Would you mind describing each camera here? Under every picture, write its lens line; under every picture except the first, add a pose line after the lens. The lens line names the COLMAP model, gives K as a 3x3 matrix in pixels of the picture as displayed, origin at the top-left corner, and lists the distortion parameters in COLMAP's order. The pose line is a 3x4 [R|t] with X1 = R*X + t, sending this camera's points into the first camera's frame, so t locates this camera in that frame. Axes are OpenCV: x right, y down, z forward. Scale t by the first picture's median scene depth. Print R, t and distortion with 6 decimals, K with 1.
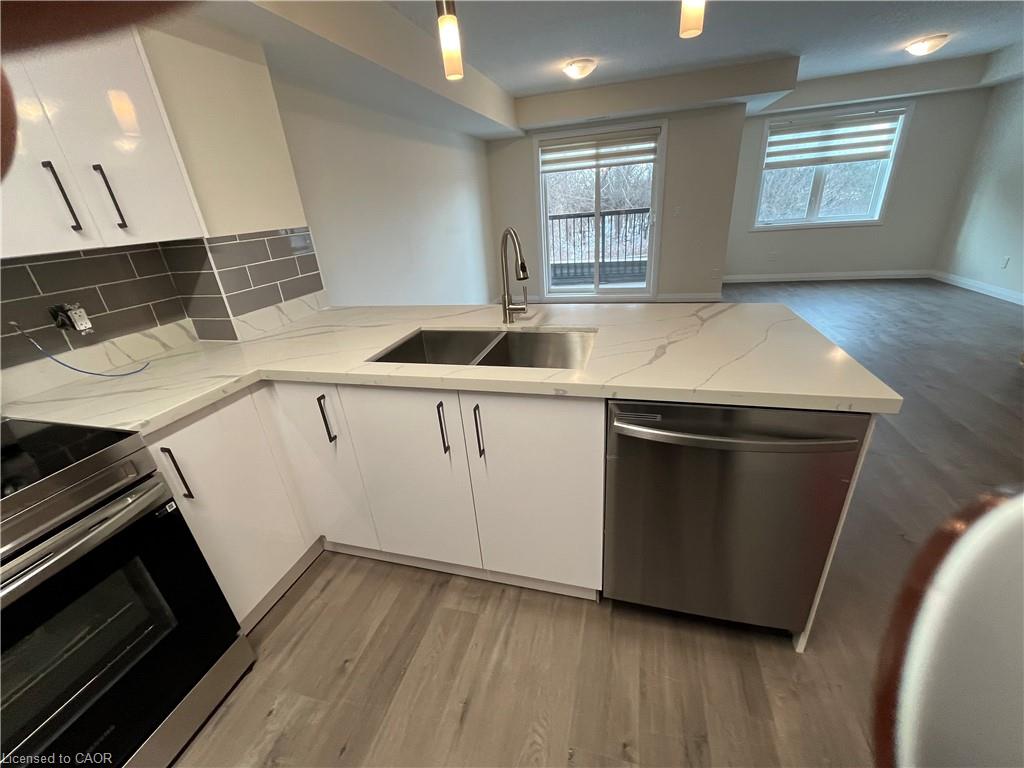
lens RADIAL K [[416.5, 0, 511.6], [0, 416.5, 385.8], [0, 0, 1]] dist [-0.000867, 0.000314]
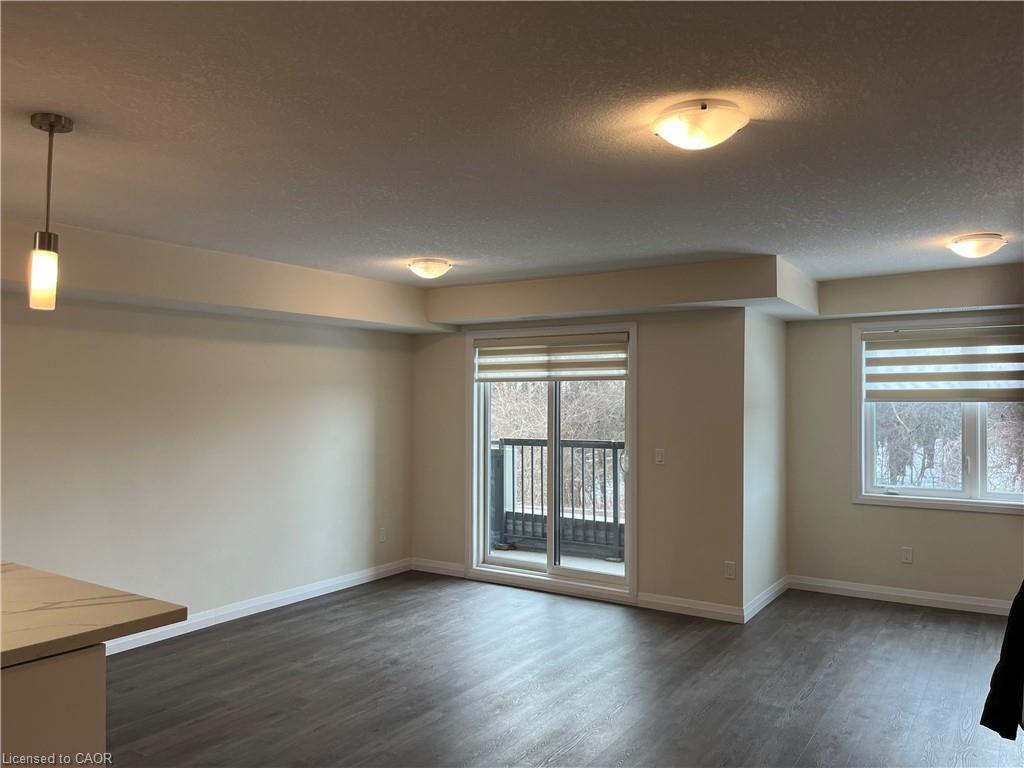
lens RADIAL K [[788.5, 0, 514.3], [0, 788.5, 390.6], [0, 0, 1]] dist [0.025675, -0.004364]
pose [[0.945106, 0.071962, -0.318741, 0.580472], [-0.195030, 0.906879, -0.373543, -0.040421], [0.262178, 0.415202, 0.871131, -0.086159]]
